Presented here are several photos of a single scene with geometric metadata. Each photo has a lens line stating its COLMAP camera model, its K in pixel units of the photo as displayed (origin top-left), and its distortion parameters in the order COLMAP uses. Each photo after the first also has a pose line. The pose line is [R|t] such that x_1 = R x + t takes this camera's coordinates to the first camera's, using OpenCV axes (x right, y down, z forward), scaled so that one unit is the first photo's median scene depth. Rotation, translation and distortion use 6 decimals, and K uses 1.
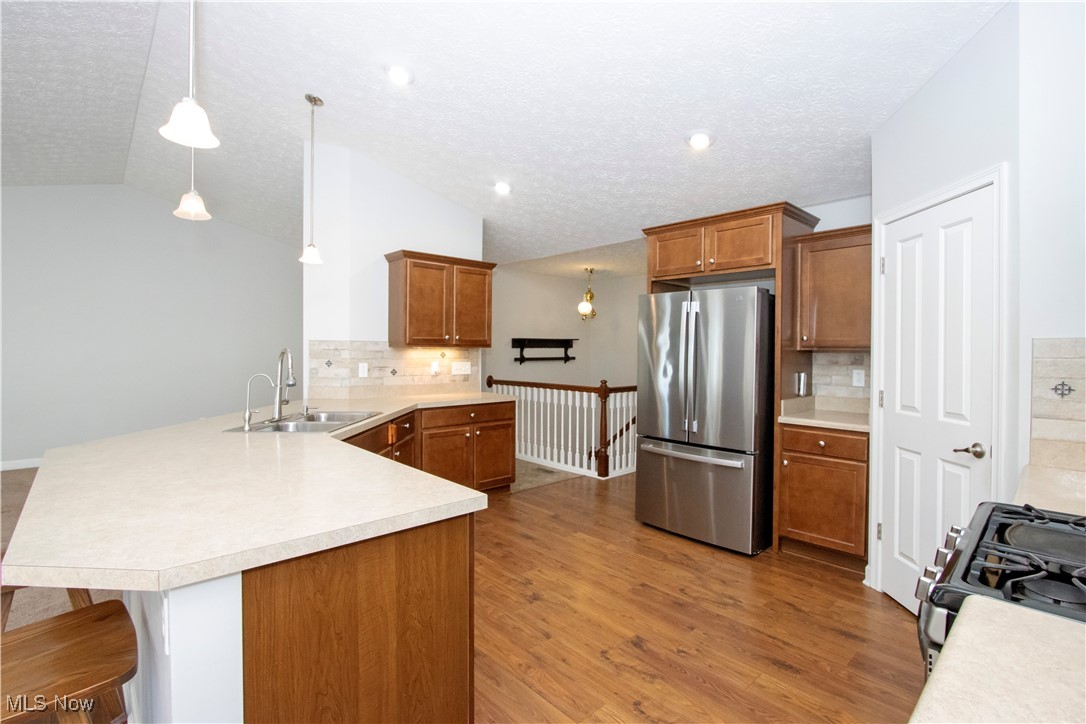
lens RADIAL K [[509.6, 0, 535.6], [0, 509.6, 355.6], [0, 0, 1]] dist [-0.019250, 0.004042]
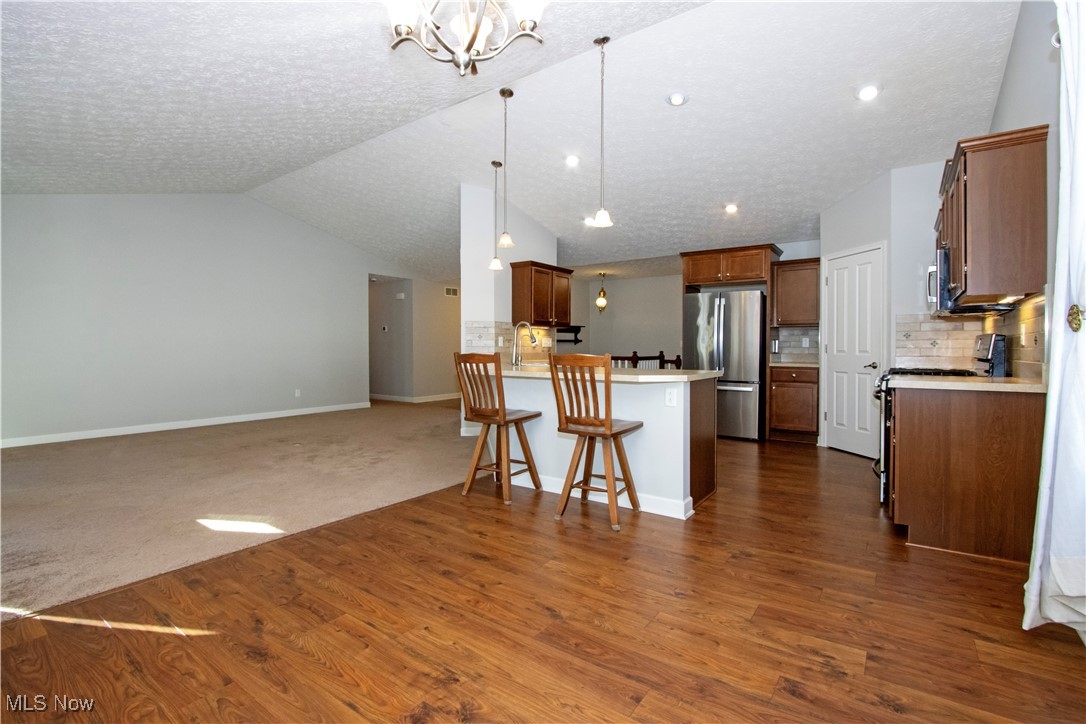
lens RADIAL K [[509.6, 0, 539.7], [0, 509.6, 354.8], [0, 0, 1]] dist [-0.019250, 0.004042]
pose [[0.979581, -0.007732, 0.200903, -0.600985], [0.006692, 0.999960, 0.005855, 0.067022], [-0.200941, -0.004391, 0.979594, -0.528789]]
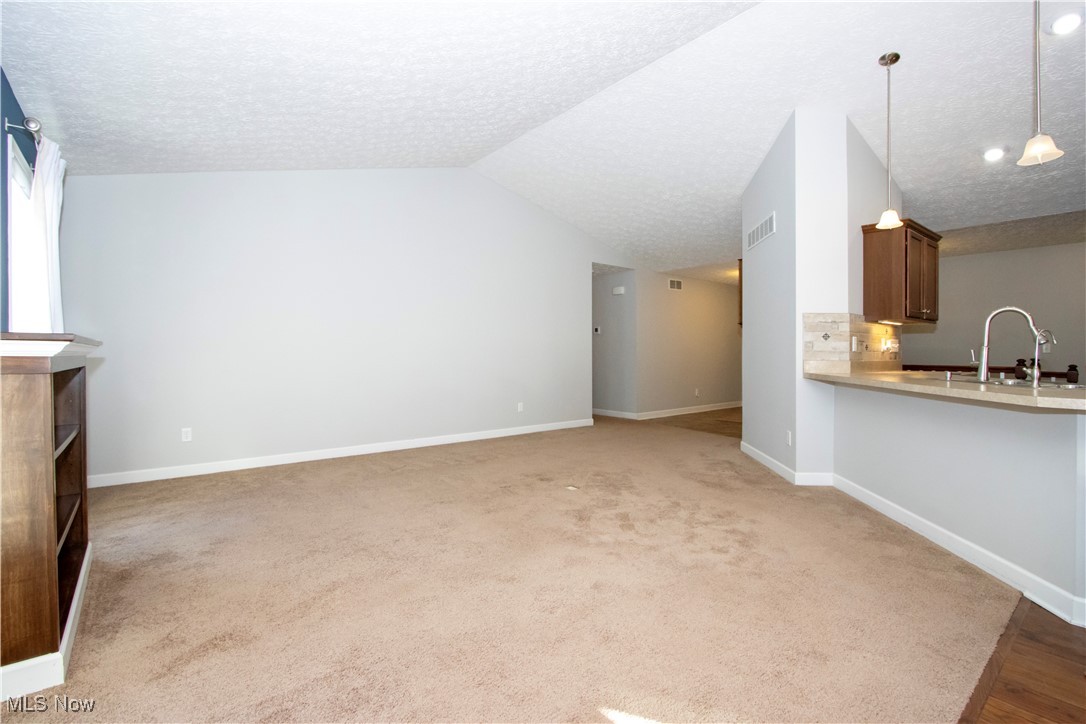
lens RADIAL K [[509.6, 0, 542.6], [0, 509.6, 359.4], [0, 0, 1]] dist [-0.019250, 0.004042]
pose [[0.999124, -0.001611, -0.041826, -1.026613], [0.001716, 0.999995, 0.002483, 0.062897], [0.041822, -0.002553, 0.999122, 0.005519]]
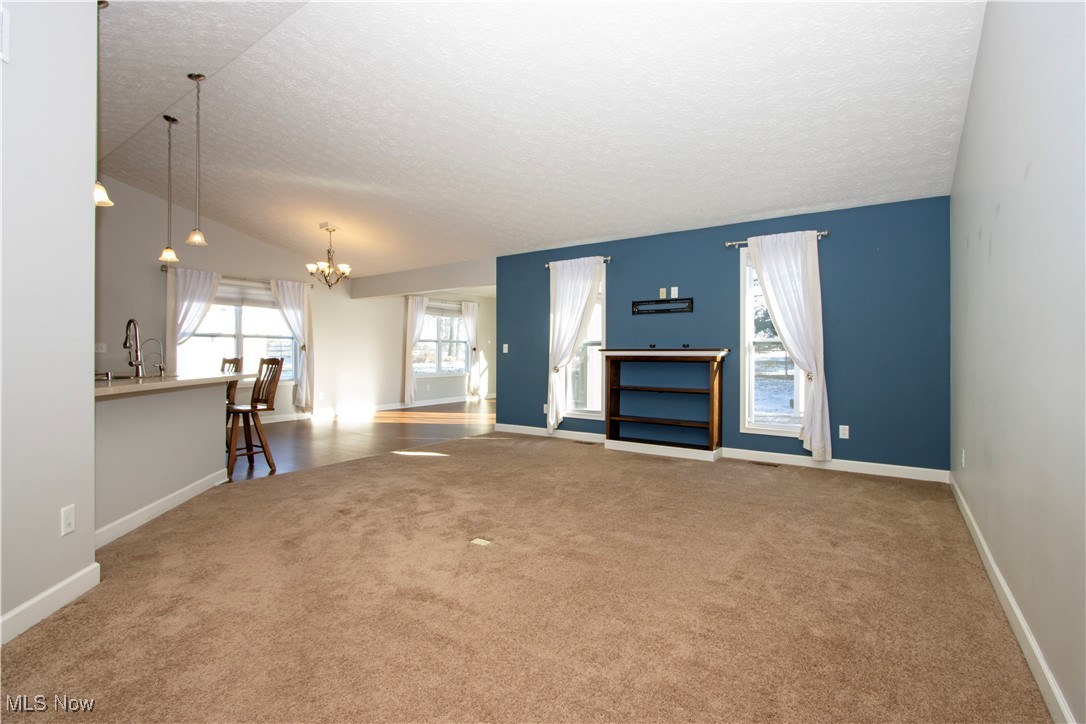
lens RADIAL K [[509.6, 0, 543.3], [0, 509.6, 357.5], [0, 0, 1]] dist [-0.019250, 0.004042]
pose [[-0.977824, -0.001824, -0.209418, -0.940382], [-0.005750, 0.999819, 0.018138, 0.042524], [0.209347, 0.018940, -0.977658, 1.886552]]
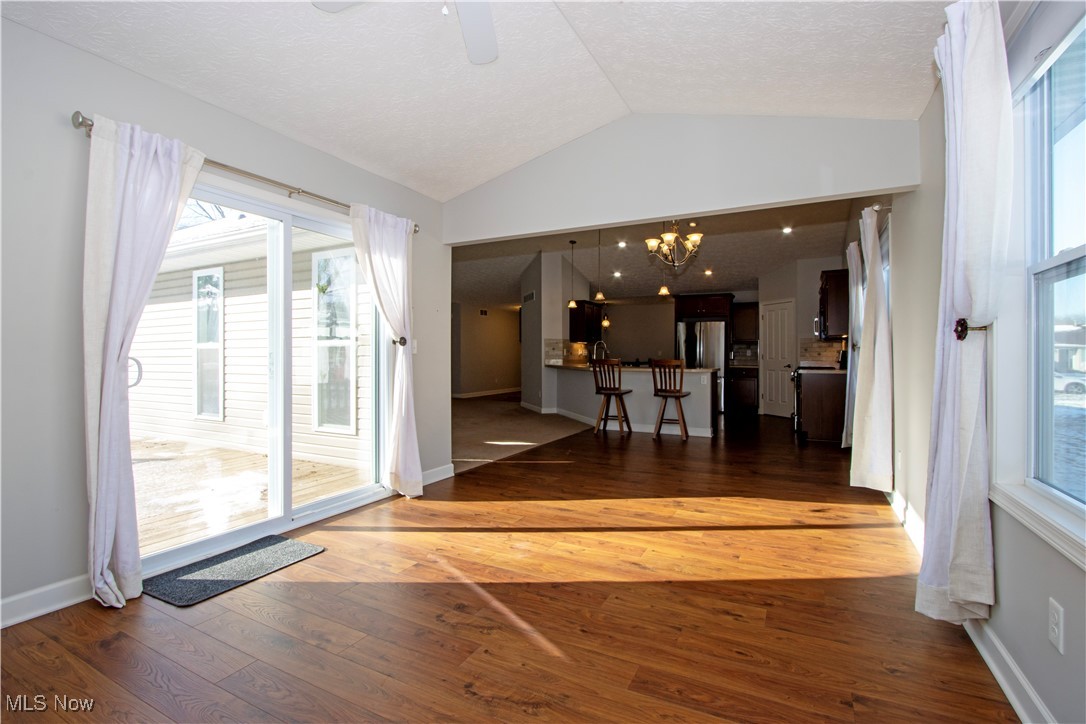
lens RADIAL K [[509.6, 0, 541.7], [0, 509.6, 353.1], [0, 0, 1]] dist [-0.019250, 0.004042]
pose [[0.938470, -0.000193, 0.345360, -1.397582], [0.005628, 0.999876, -0.014734, 0.075430], [-0.345315, 0.015771, 0.938354, -1.250821]]
